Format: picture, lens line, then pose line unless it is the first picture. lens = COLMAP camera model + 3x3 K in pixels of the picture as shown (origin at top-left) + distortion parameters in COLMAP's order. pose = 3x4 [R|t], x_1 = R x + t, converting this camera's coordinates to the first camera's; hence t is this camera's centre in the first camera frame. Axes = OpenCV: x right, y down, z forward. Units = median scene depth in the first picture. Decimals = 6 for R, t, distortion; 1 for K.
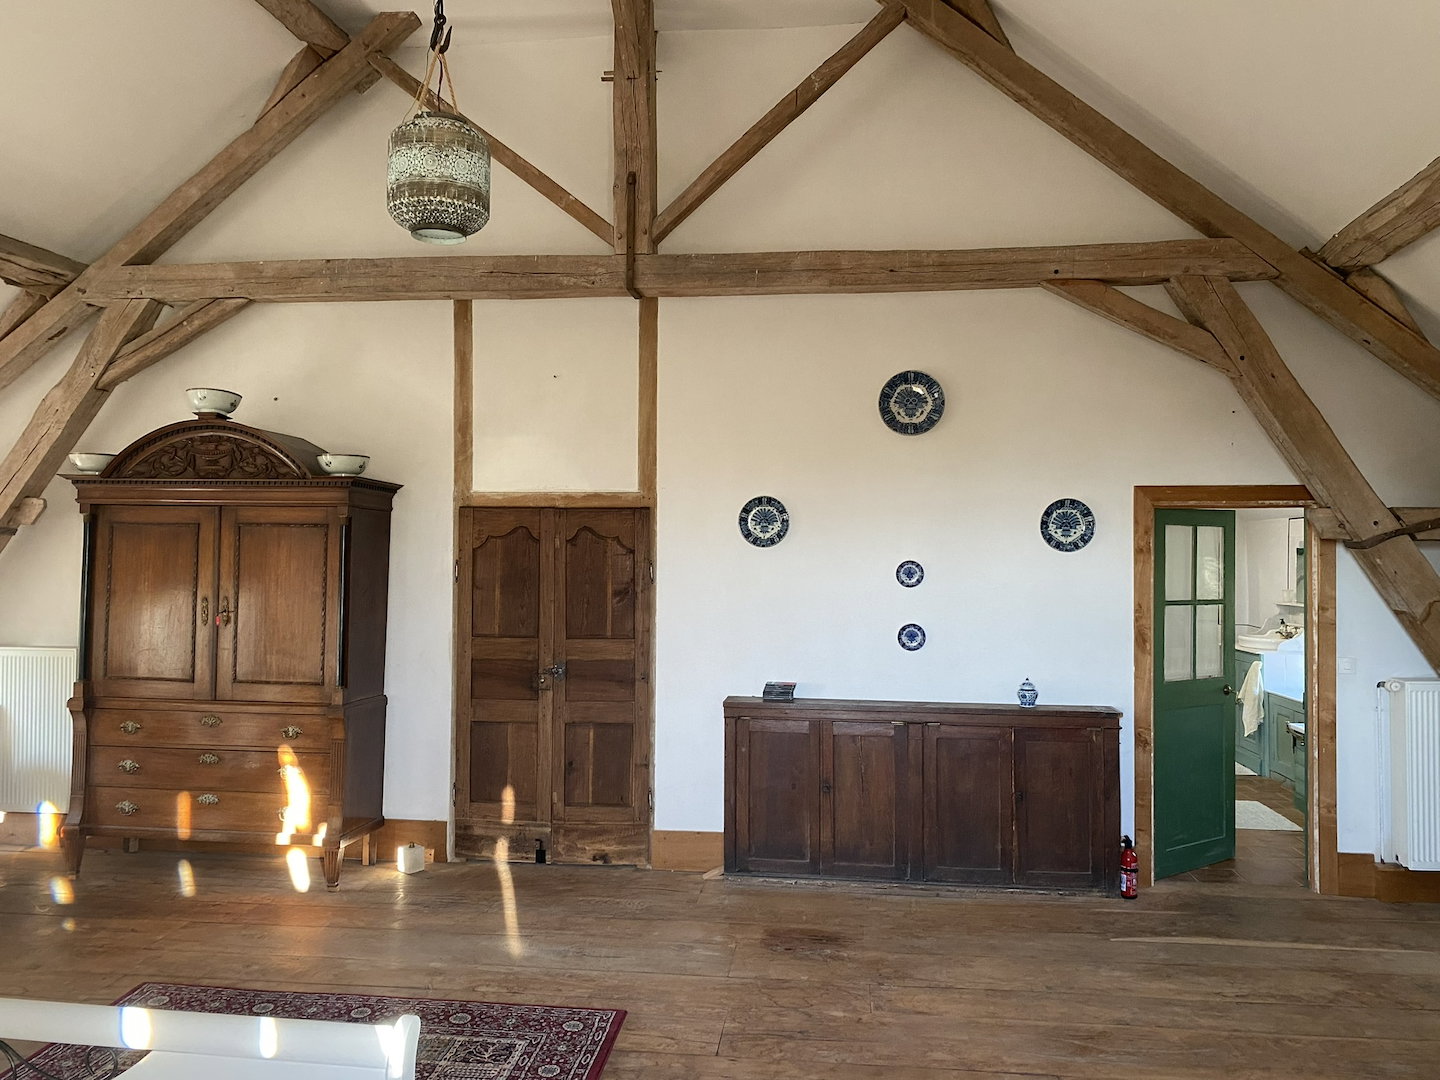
lens RADIAL K [[1087.0, 0, 720.6], [0, 1087.0, 534.7], [0, 0, 1]] dist [0.033060, -0.025522]
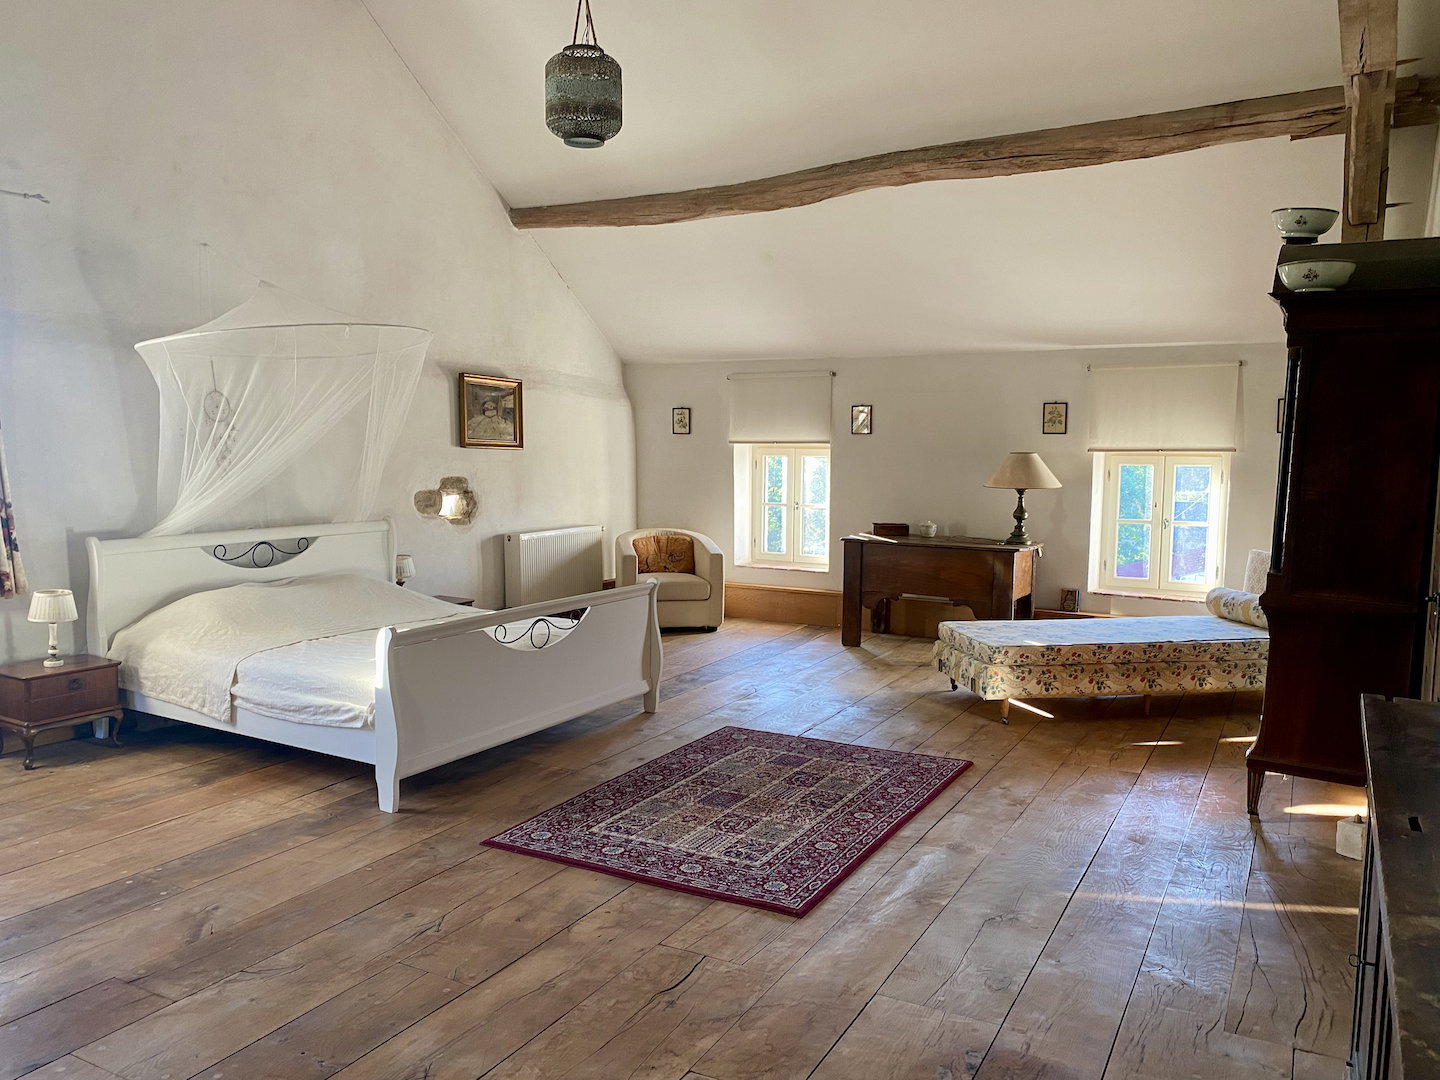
lens RADIAL K [[1087.0, 0, 713.1], [0, 1087.0, 548.7], [0, 0, 1]] dist [0.033060, -0.025522]
pose [[-0.387331, 0.083050, -0.918192, 0.511177], [0.010230, 0.996260, 0.085796, 0.052461], [0.921884, 0.023839, -0.386732, 0.913473]]
